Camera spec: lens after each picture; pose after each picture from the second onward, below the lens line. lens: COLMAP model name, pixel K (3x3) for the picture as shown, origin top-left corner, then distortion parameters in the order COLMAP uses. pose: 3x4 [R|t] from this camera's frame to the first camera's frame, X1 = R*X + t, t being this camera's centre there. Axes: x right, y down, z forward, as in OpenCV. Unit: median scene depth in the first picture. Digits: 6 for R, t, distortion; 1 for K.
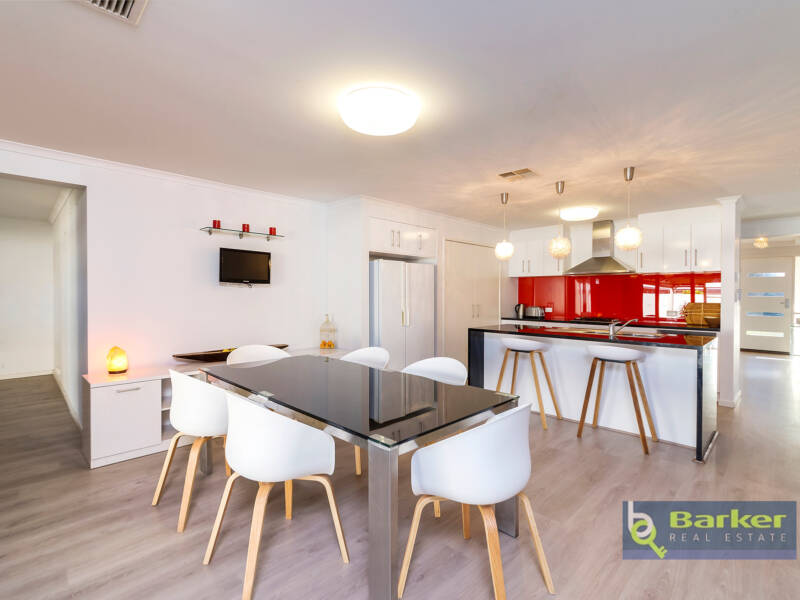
lens RADIAL K [[386.0, 0, 399.2], [0, 386.0, 301.5], [0, 0, 1]] dist [0.016739, 0.000016]
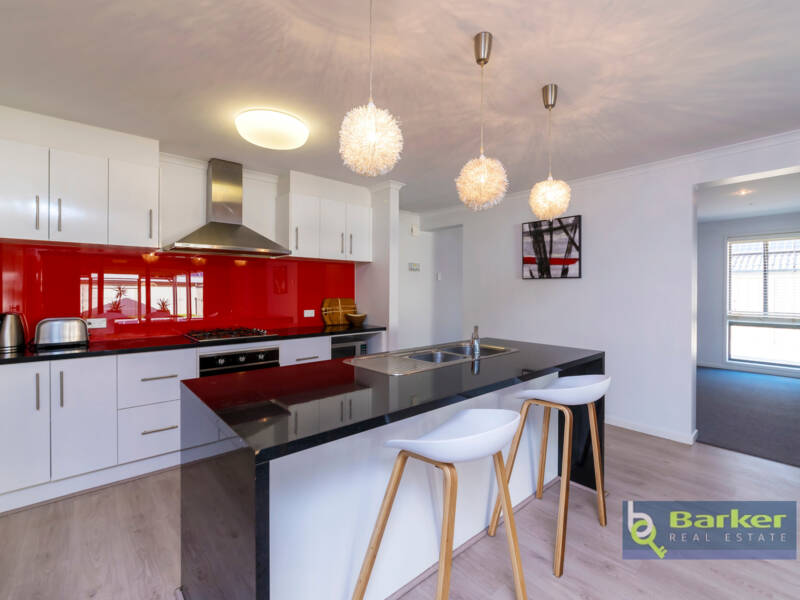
lens RADIAL K [[367.2, 0, 407.5], [0, 367.2, 289.7], [0, 0, 1]] dist [0.000121, -0.000408]
pose [[0.077666, -0.006622, 0.996957, -0.008142], [0.012770, 0.999903, 0.005646, -0.018393], [-0.996898, 0.012292, 0.077743, 0.800931]]
